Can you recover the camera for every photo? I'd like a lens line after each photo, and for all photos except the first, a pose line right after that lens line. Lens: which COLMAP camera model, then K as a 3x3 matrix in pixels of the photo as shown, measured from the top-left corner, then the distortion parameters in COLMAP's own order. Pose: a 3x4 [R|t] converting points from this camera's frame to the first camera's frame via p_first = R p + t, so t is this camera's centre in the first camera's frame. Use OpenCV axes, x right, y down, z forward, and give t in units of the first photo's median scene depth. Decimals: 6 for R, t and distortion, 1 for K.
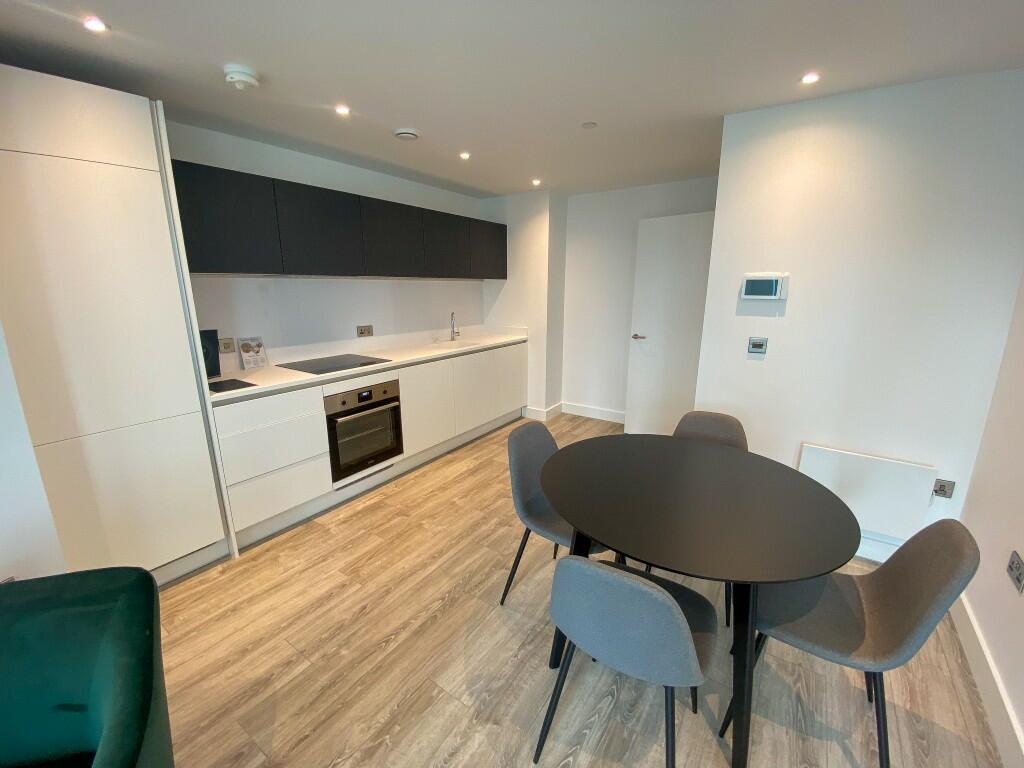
lens RADIAL K [[413.7, 0, 512.0], [0, 413.7, 382.6], [0, 0, 1]] dist [0.037656, -0.030811]
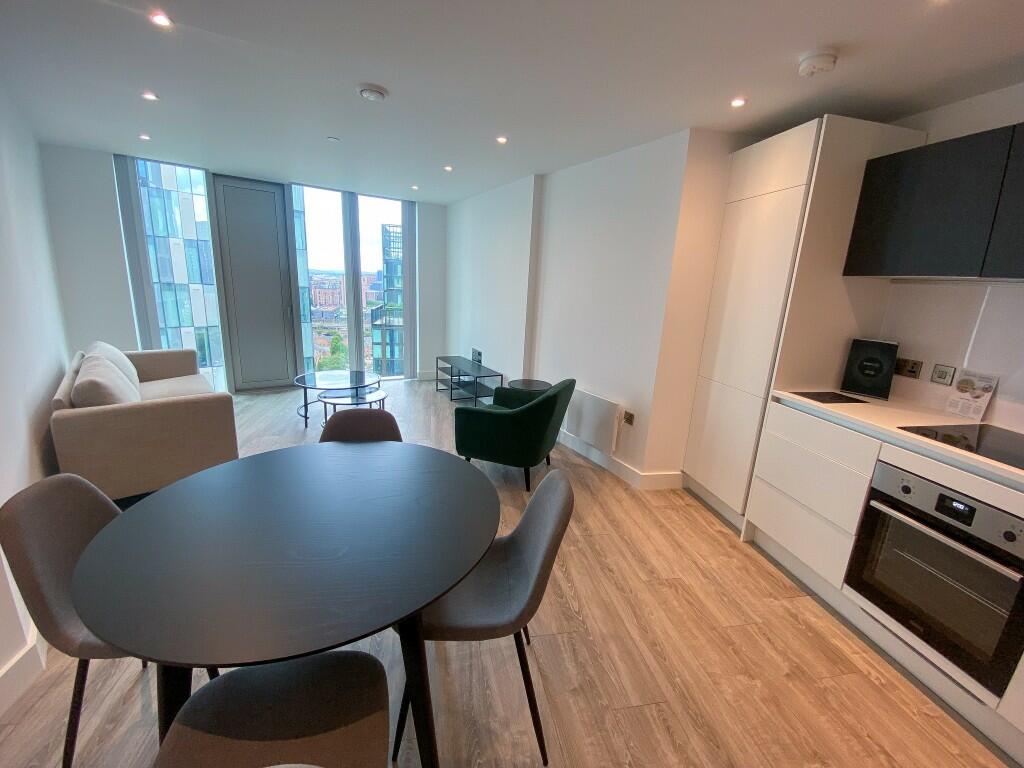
lens RADIAL K [[413.7, 0, 512.0], [0, 413.7, 382.6], [0, 0, 1]] dist [0.037656, -0.030811]
pose [[-0.707356, 0.132082, -0.694408, 0.367457], [-0.208969, 0.899401, 0.383939, -0.191185], [0.675263, 0.416692, -0.608595, 0.895127]]
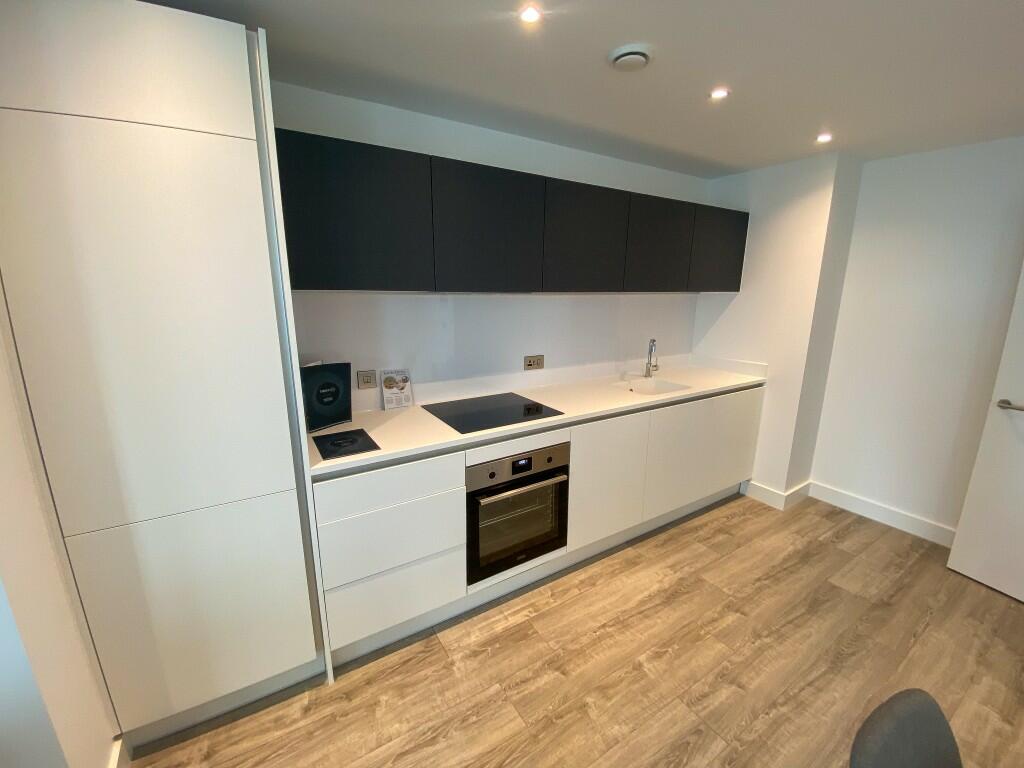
lens RADIAL K [[413.7, 0, 512.0], [0, 413.7, 382.6], [0, 0, 1]] dist [0.037656, -0.030811]
pose [[0.916152, 0.095900, -0.389191, -0.116233], [-0.101052, 0.994855, 0.007264, -0.110634], [0.387885, 0.032674, 0.921129, 0.361363]]
